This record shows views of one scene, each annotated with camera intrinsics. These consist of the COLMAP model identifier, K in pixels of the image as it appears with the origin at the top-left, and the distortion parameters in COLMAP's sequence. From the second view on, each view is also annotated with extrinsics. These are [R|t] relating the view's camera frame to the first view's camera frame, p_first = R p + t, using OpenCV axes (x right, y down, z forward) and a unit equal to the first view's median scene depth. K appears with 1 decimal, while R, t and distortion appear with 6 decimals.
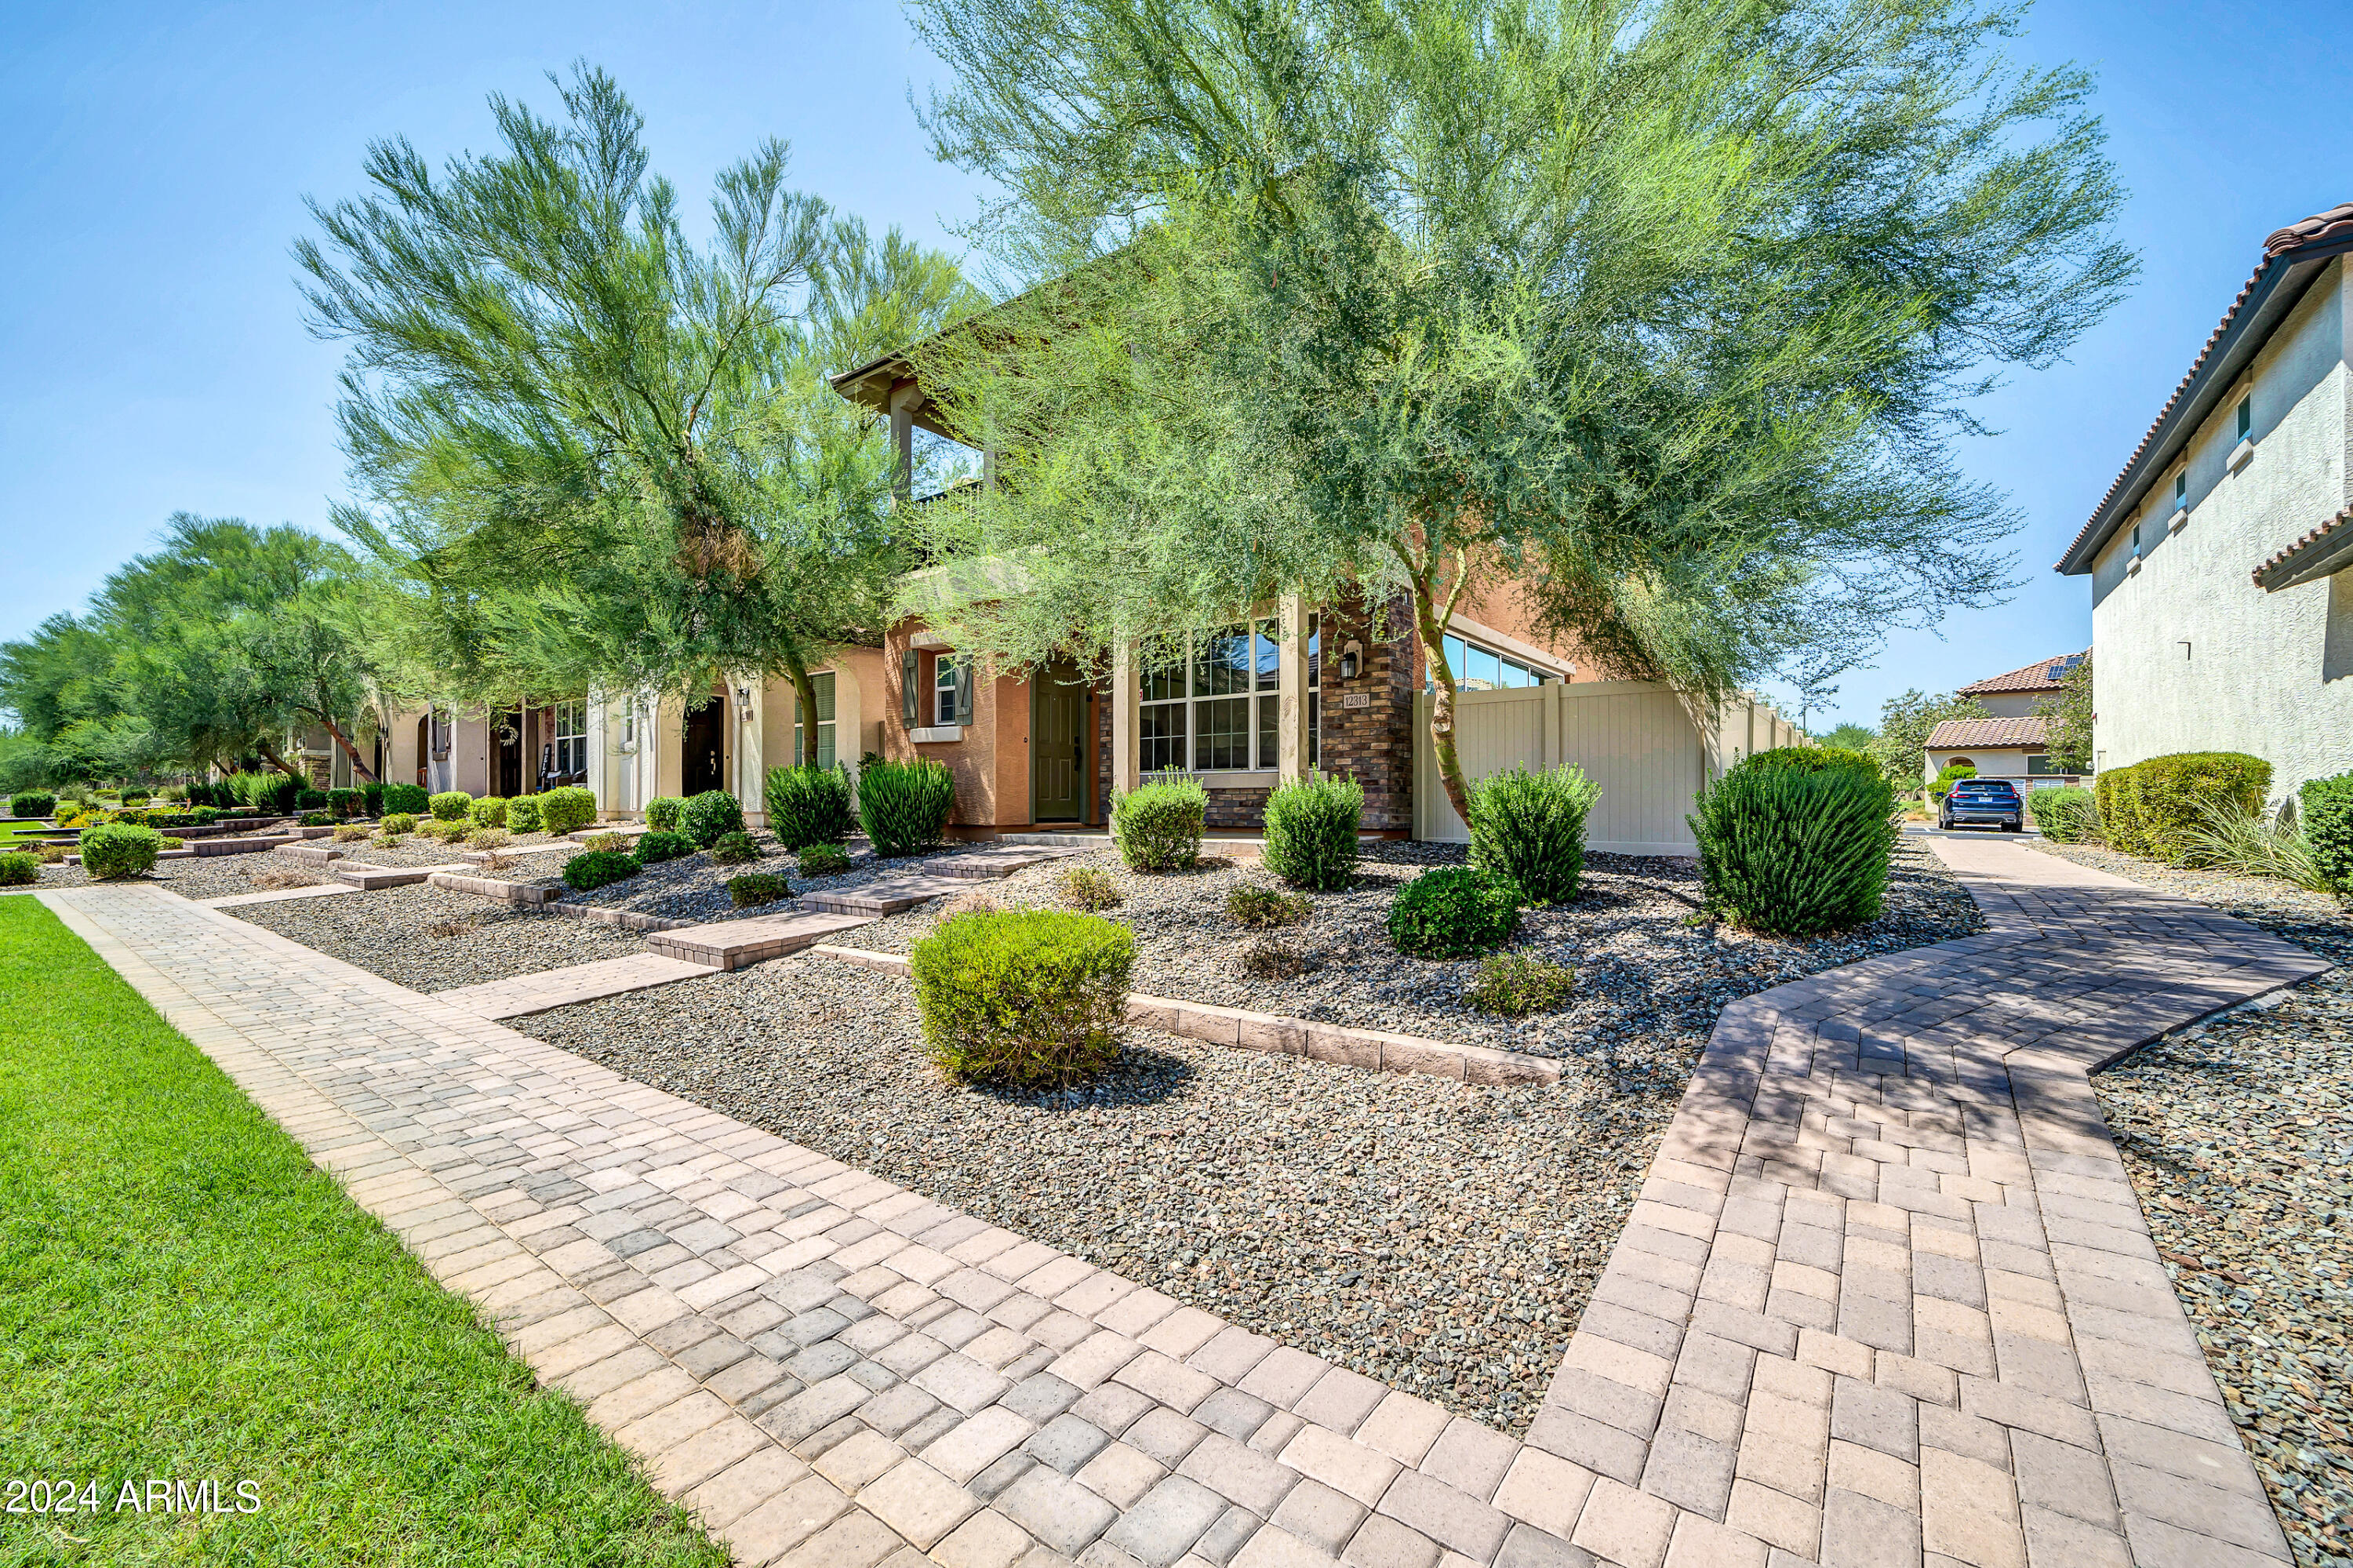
lens RADIAL K [[954.5, 0, 1172.6], [0, 954.5, 793.6], [0, 0, 1]] dist [0.001239, -0.000141]
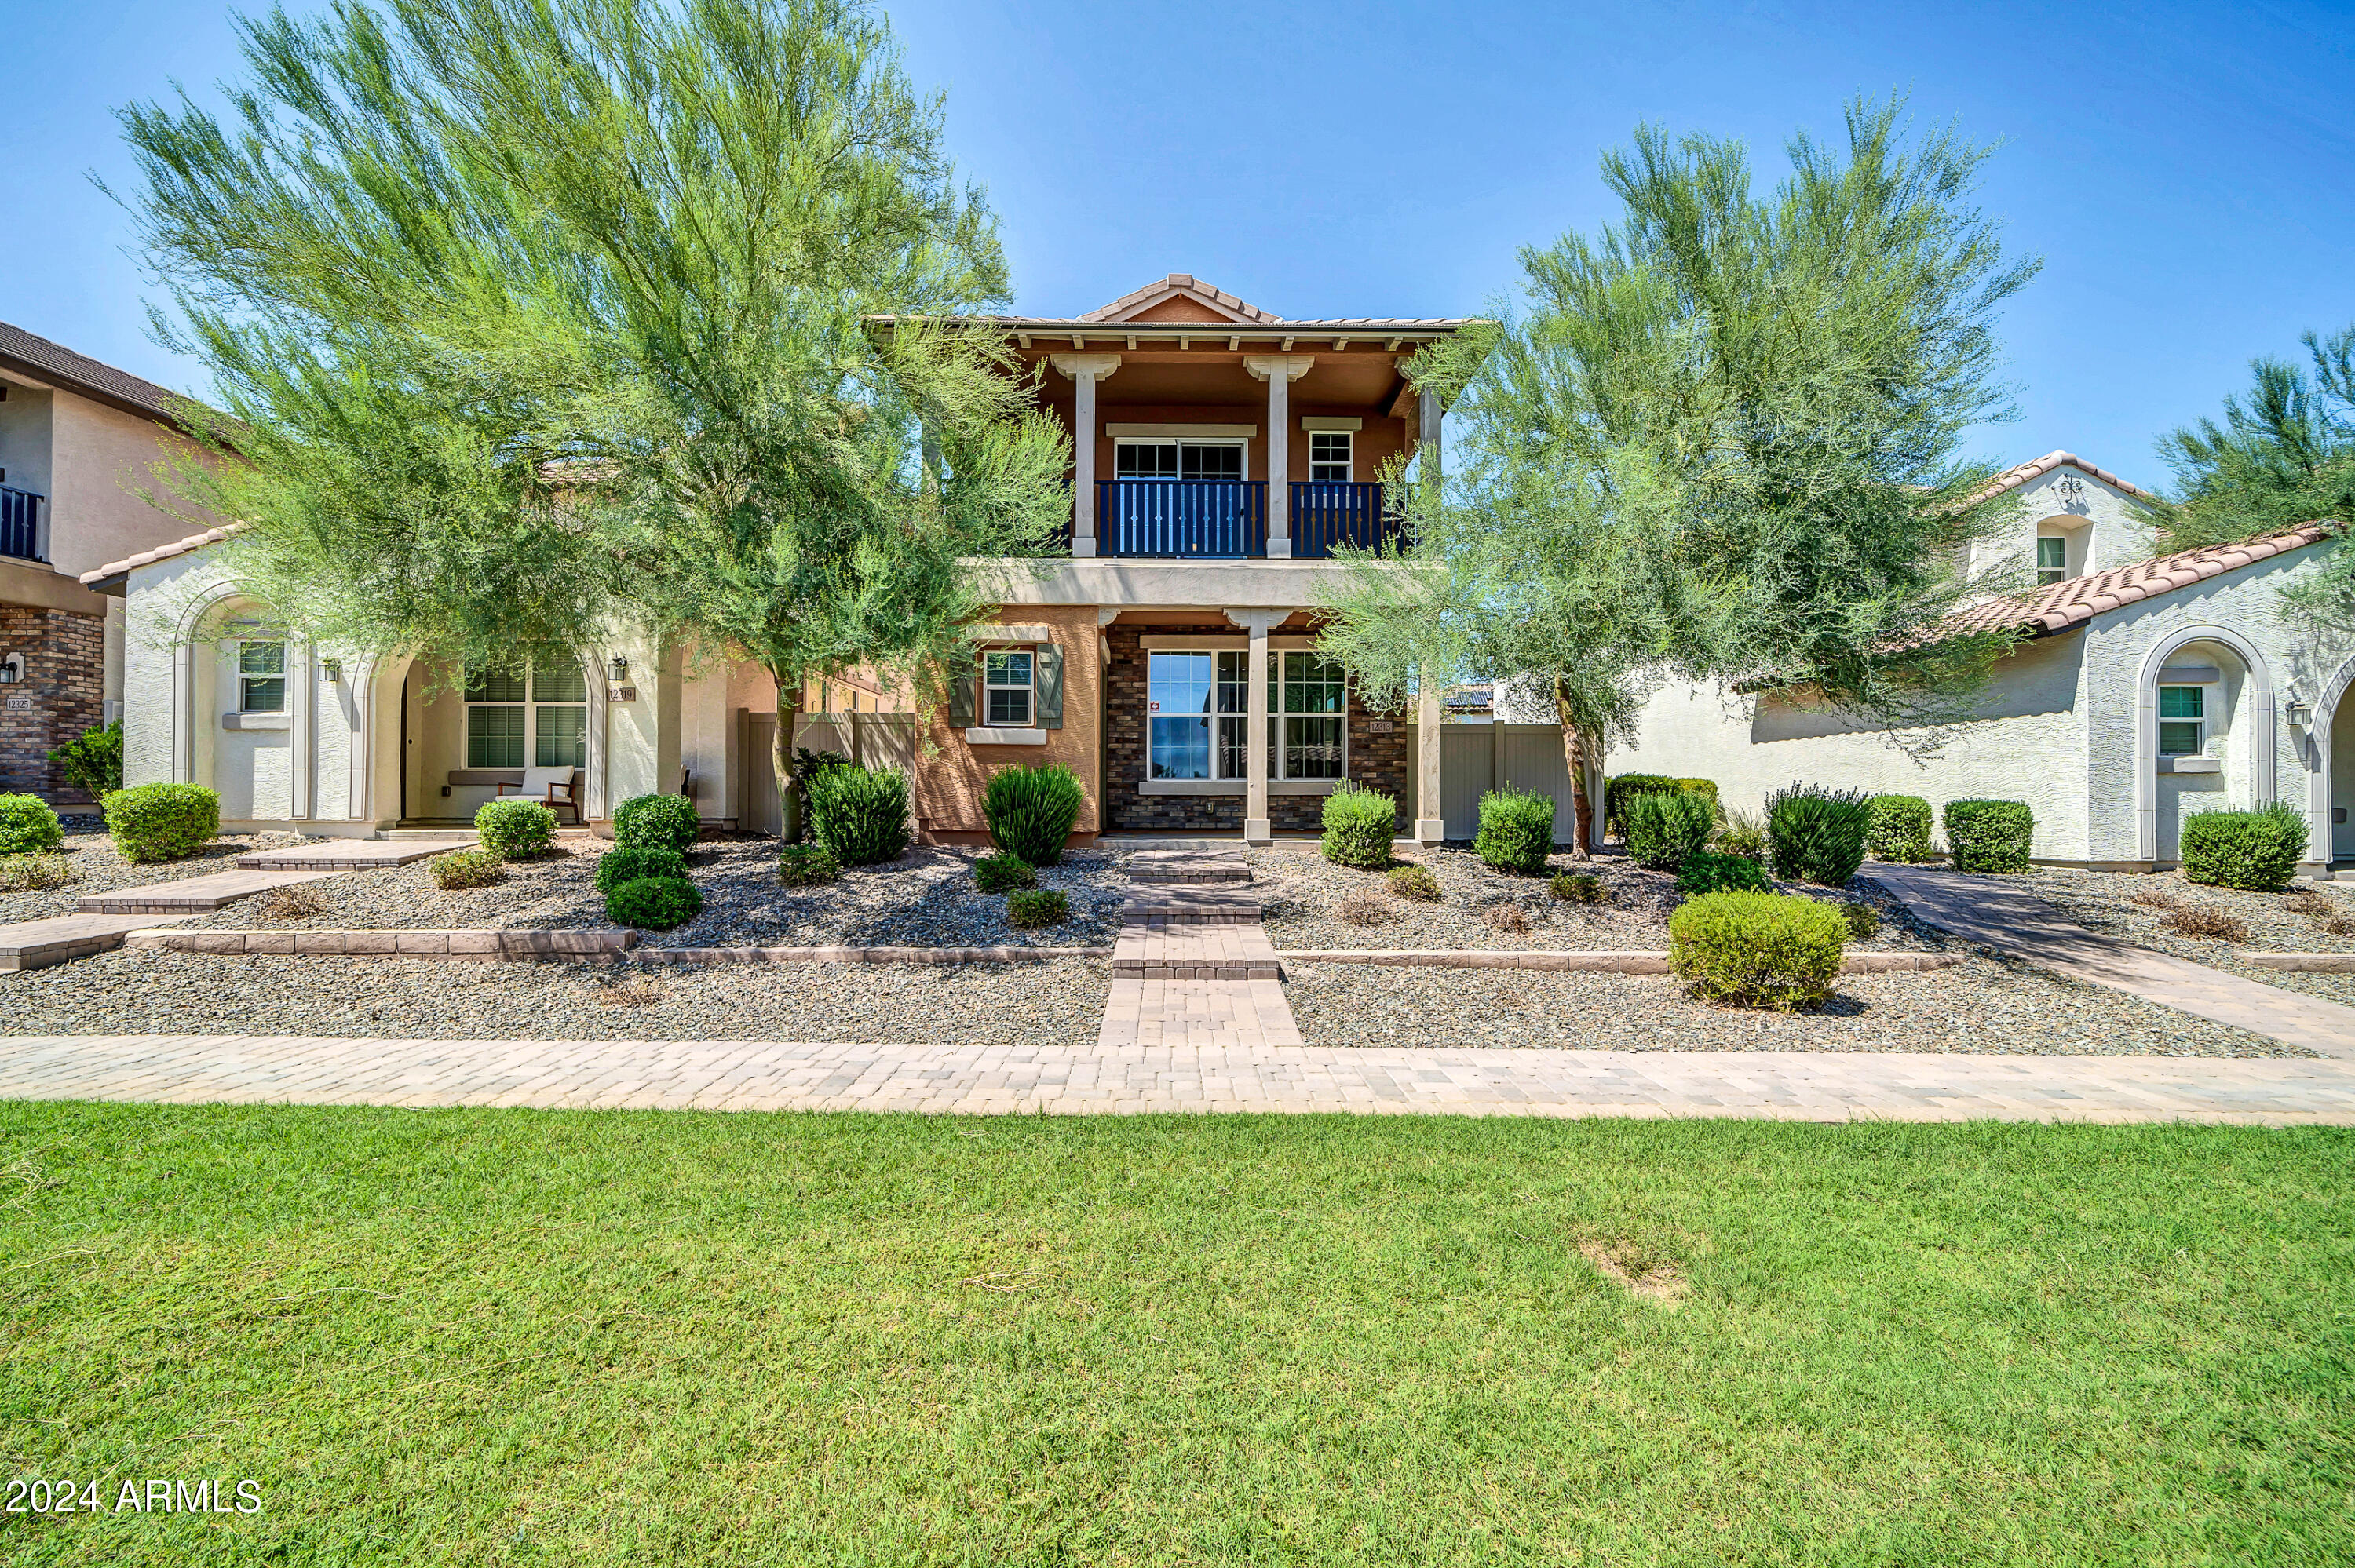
lens RADIAL K [[955.2, 0, 1169.0], [0, 955.2, 789.4], [0, 0, 1]] dist [0.001239, -0.000141]
pose [[0.789625, 0.008903, 0.613525, -0.707205], [-0.007289, 0.999960, -0.005129, -0.006505], [-0.613546, -0.000422, 0.789659, 0.167295]]
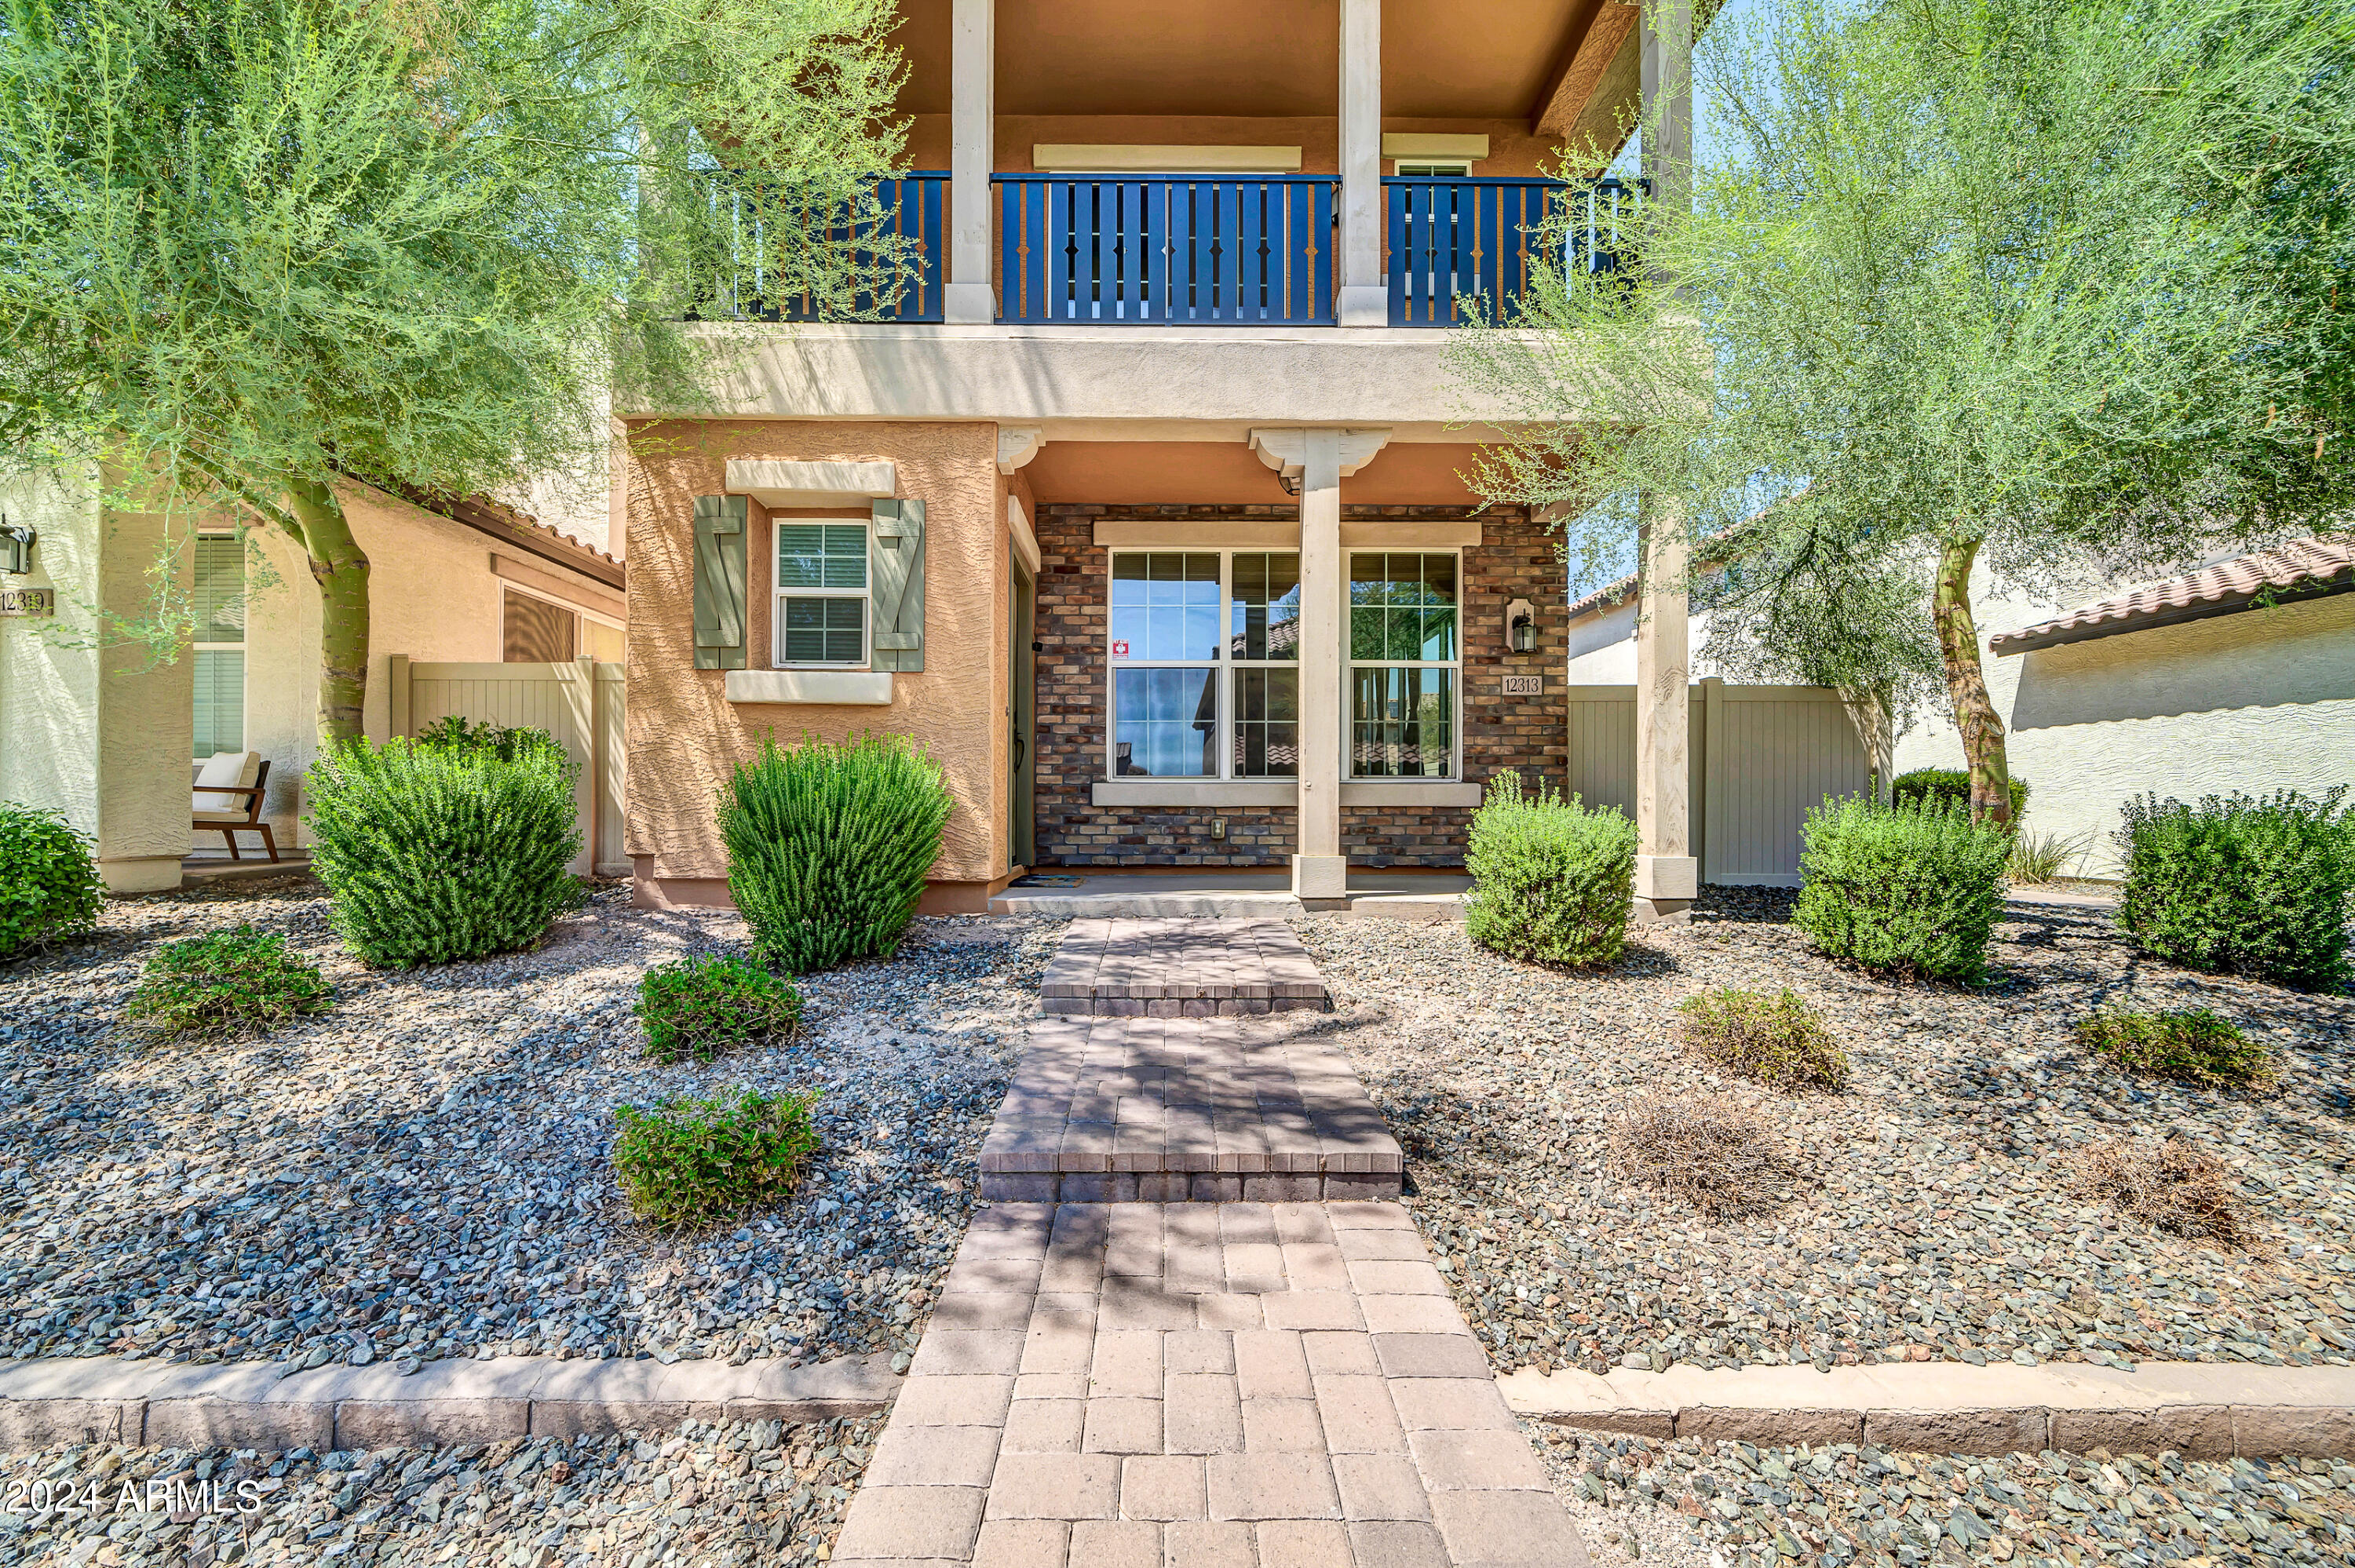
lens RADIAL K [[955.2, 0, 1159.7], [0, 955.2, 797.1], [0, 0, 1]] dist [0.001239, -0.000141]
pose [[0.793311, 0.010634, 0.608724, -0.400008], [-0.006105, 0.999936, -0.009512, -0.005796], [-0.608786, 0.003830, 0.793325, 0.542185]]
